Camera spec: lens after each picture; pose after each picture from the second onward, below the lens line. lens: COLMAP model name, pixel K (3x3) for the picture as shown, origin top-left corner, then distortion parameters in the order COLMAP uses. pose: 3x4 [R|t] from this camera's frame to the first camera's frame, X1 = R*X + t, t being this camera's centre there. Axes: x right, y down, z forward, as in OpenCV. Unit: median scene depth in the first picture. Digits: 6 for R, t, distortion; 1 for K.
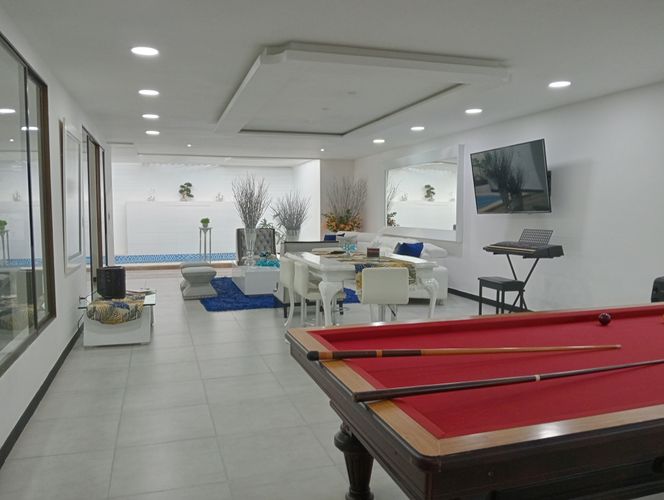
lens RADIAL K [[534.2, 0, 332.0], [0, 534.2, 250.0], [0, 0, 1]] dist [0.083324, -0.184377]
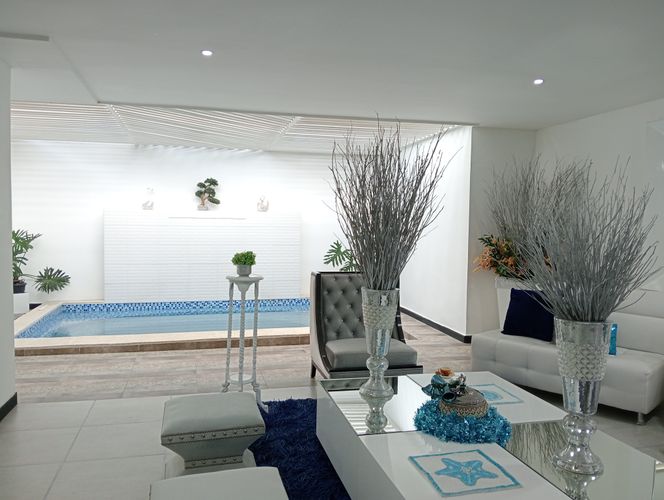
lens RADIAL K [[534.2, 0, 332.0], [0, 534.2, 250.0], [0, 0, 1]] dist [0.083324, -0.184377]
pose [[0.998560, 0.016078, -0.051178, -0.106419], [-0.017465, 0.999489, -0.026769, -0.034788], [0.050722, 0.027625, 0.998331, 0.429532]]
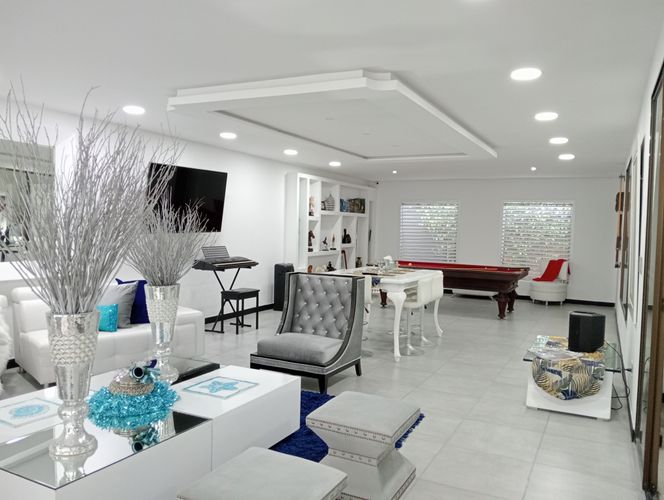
lens RADIAL K [[534.2, 0, 332.0], [0, 534.2, 250.0], [0, 0, 1]] dist [0.083324, -0.184377]
pose [[-0.704059, -0.045853, 0.708660, -0.327180], [0.039678, 0.993814, 0.103723, -0.065221], [-0.709033, 0.101145, -0.697884, 0.802671]]
